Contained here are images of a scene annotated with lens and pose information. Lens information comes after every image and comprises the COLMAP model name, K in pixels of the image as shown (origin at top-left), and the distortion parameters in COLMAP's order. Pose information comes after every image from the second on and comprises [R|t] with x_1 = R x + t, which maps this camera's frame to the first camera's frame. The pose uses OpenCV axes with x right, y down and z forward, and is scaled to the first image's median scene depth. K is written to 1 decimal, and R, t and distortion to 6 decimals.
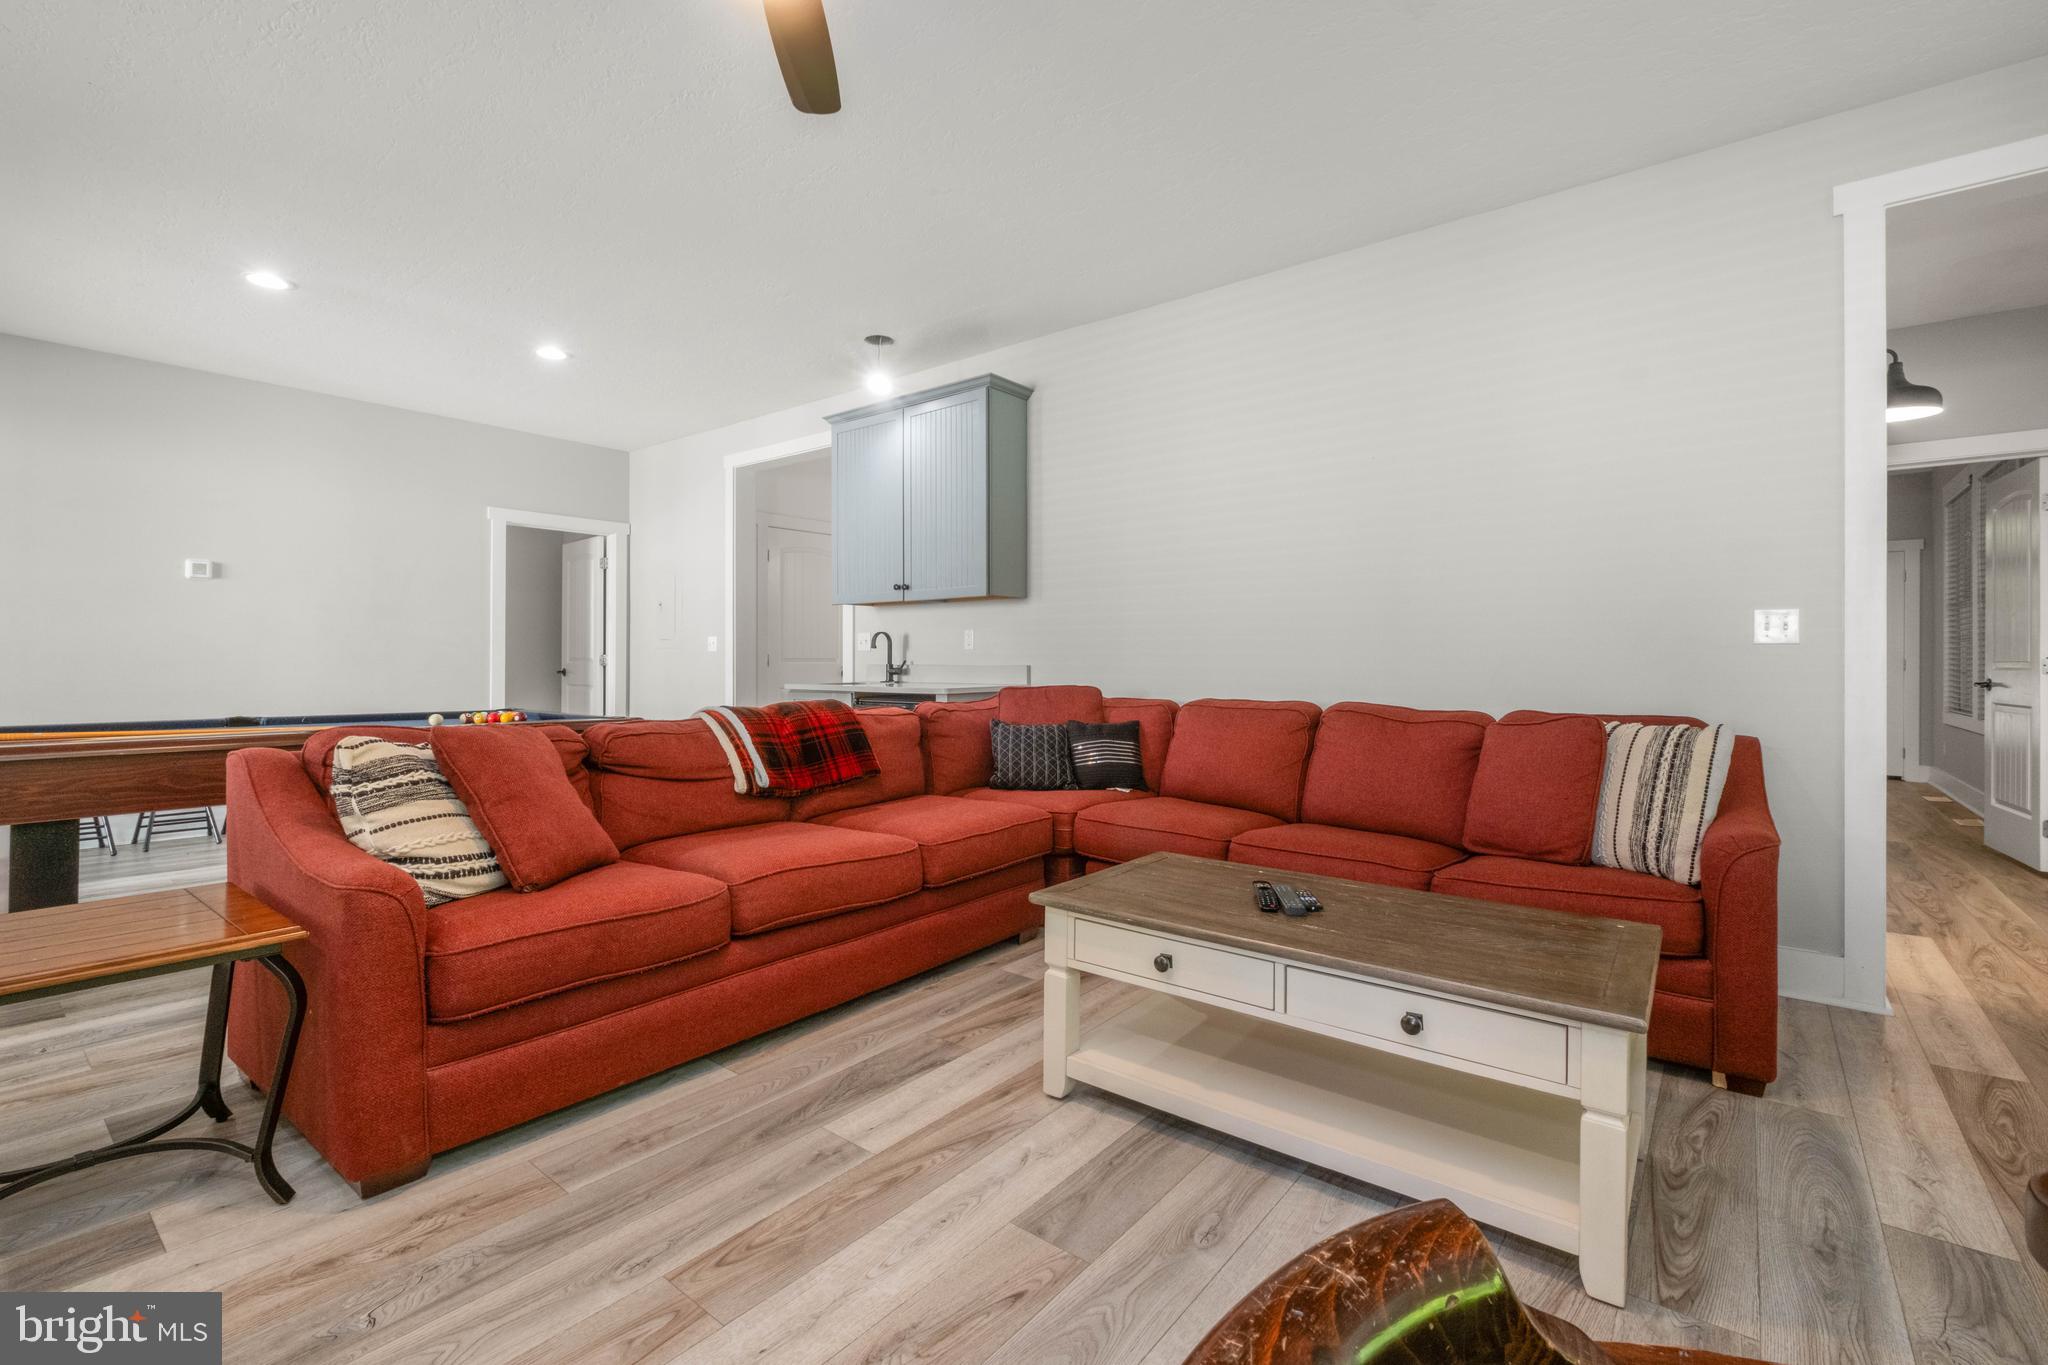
lens RADIAL K [[896.5, 0, 1016.5], [0, 896.5, 651.2], [0, 0, 1]] dist [-0.000262, -0.000216]
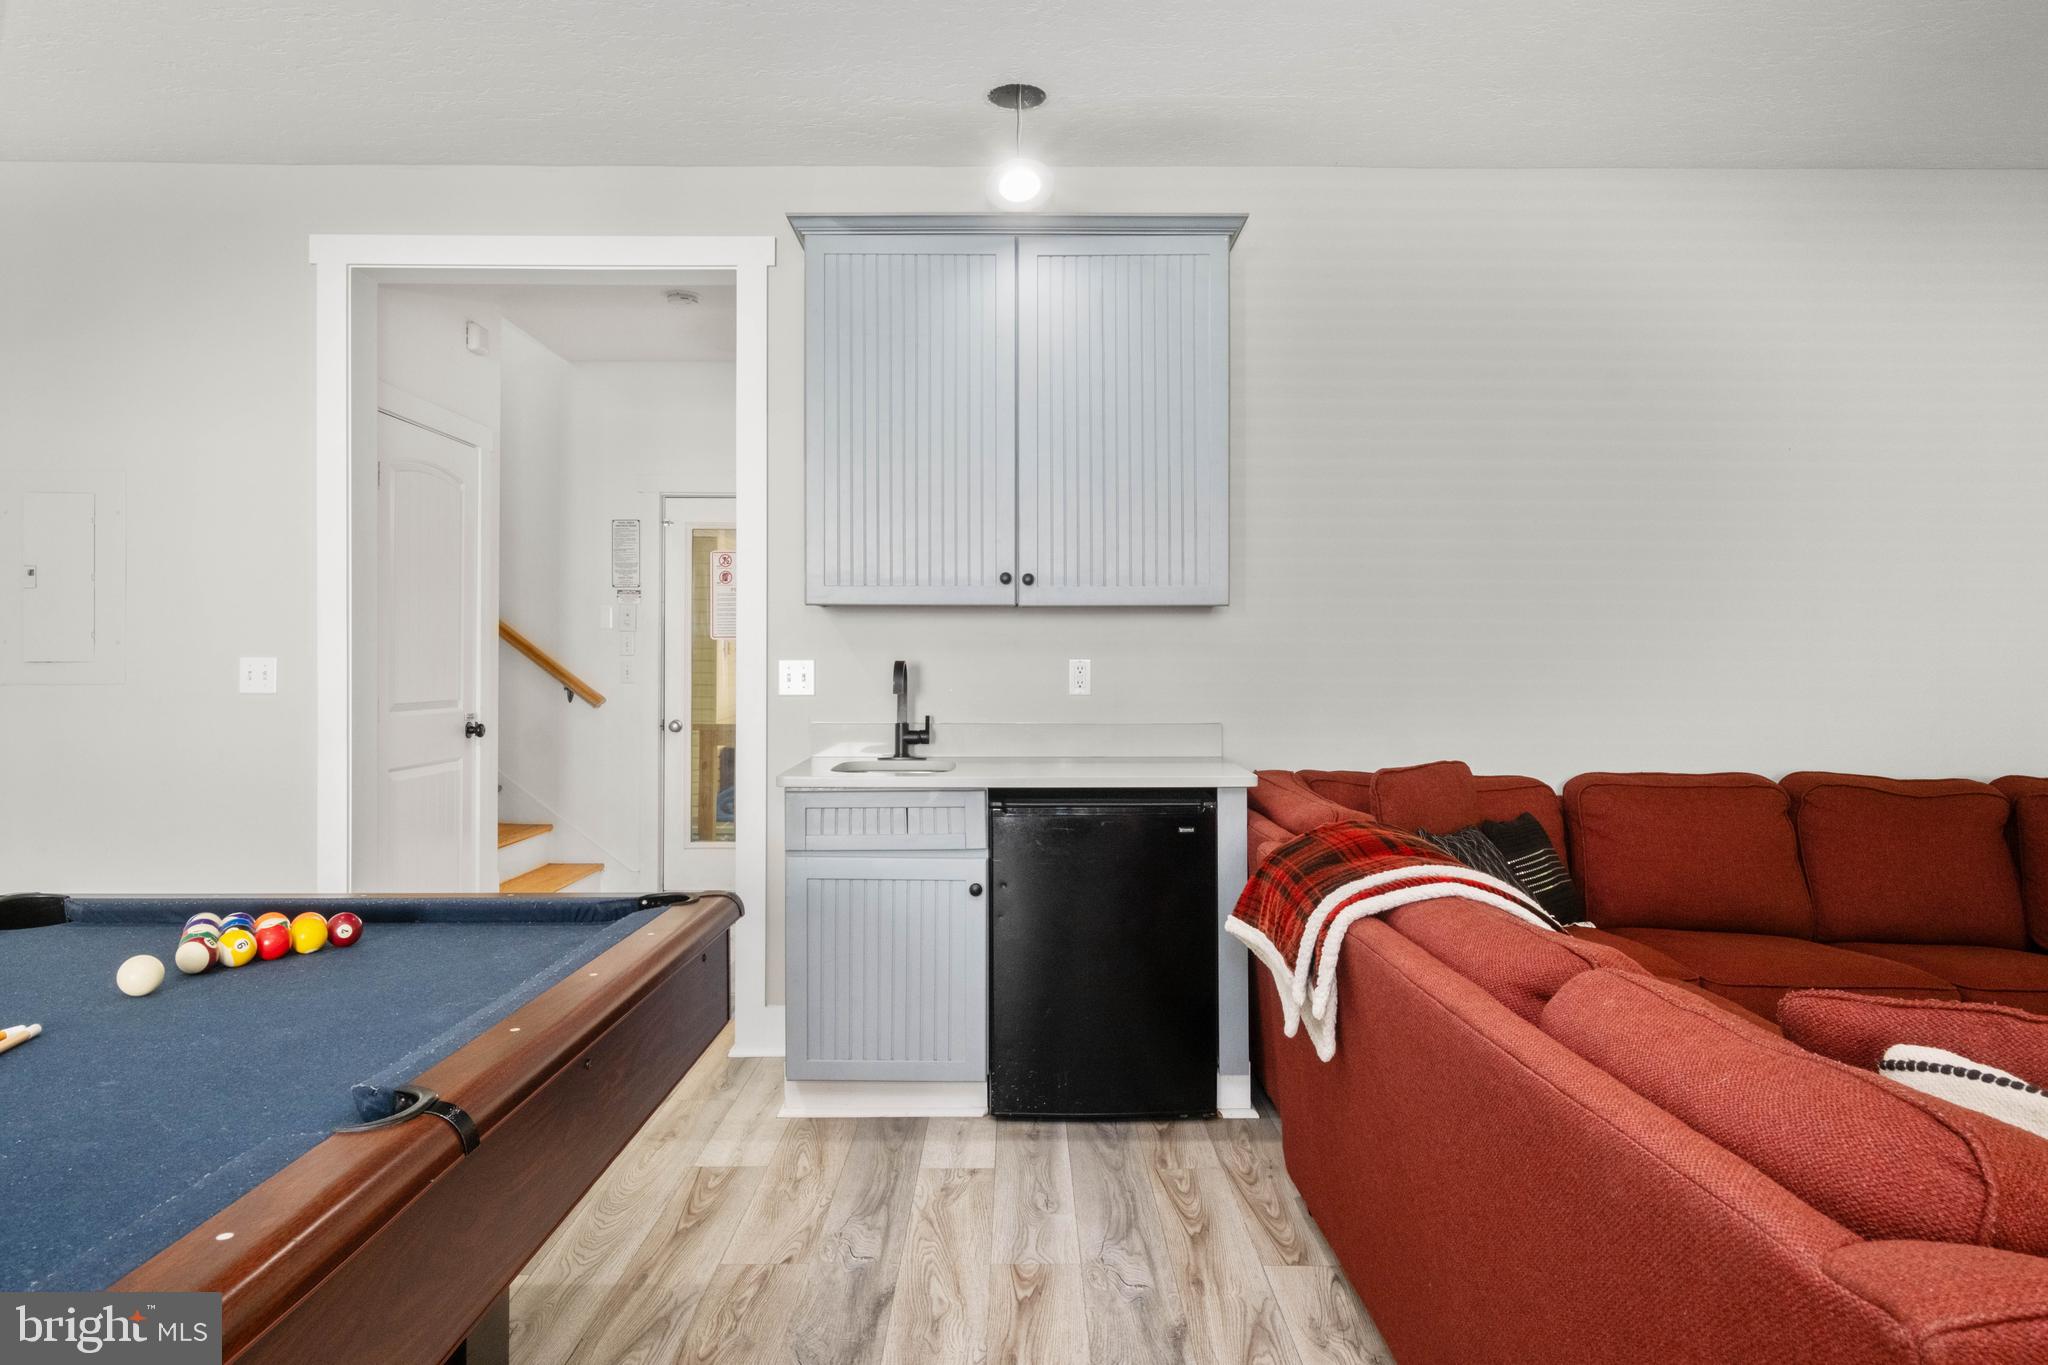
lens RADIAL K [[1280.9, 0, 1025.0], [0, 1280.9, 675.7], [0, 0, 1]] dist [-0.013954, -0.000649]
pose [[0.782509, 0.005634, 0.622614, -0.604434], [-0.005592, 0.999982, -0.002021, -0.013590], [-0.622614, -0.001901, 0.782527, 0.421118]]
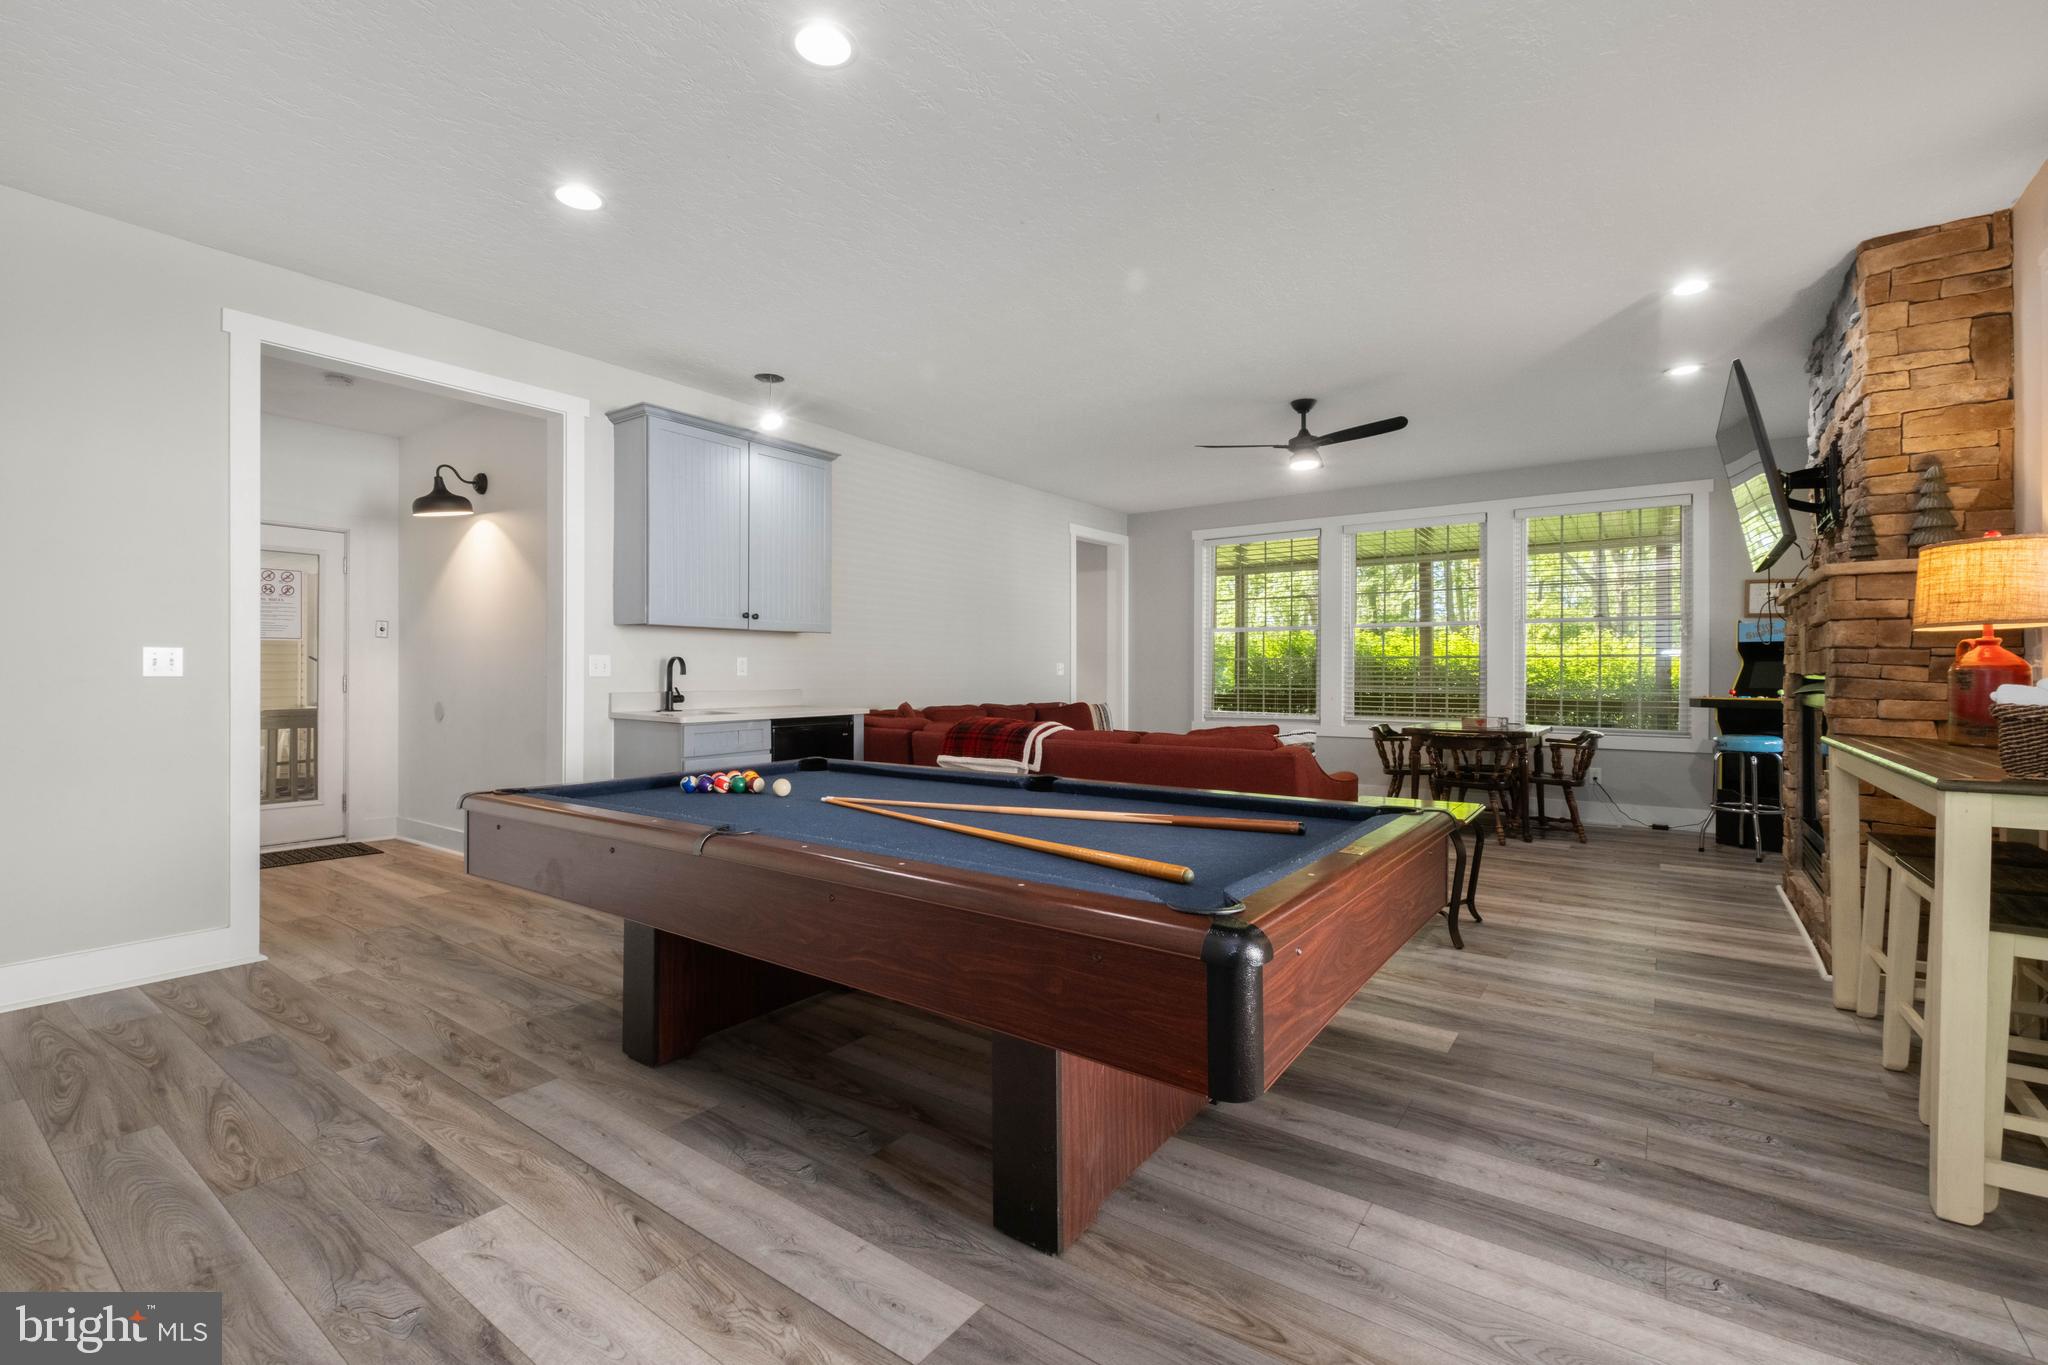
lens RADIAL K [[891.6, 0, 1026.0], [0, 891.6, 672.3], [0, 0, 1]] dist [0.003902, -0.006218]
pose [[-0.041600, 0.002411, 0.999131, -1.197727], [-0.002166, 0.999995, -0.002503, -0.004547], [-0.999132, -0.002268, -0.041595, 0.742097]]
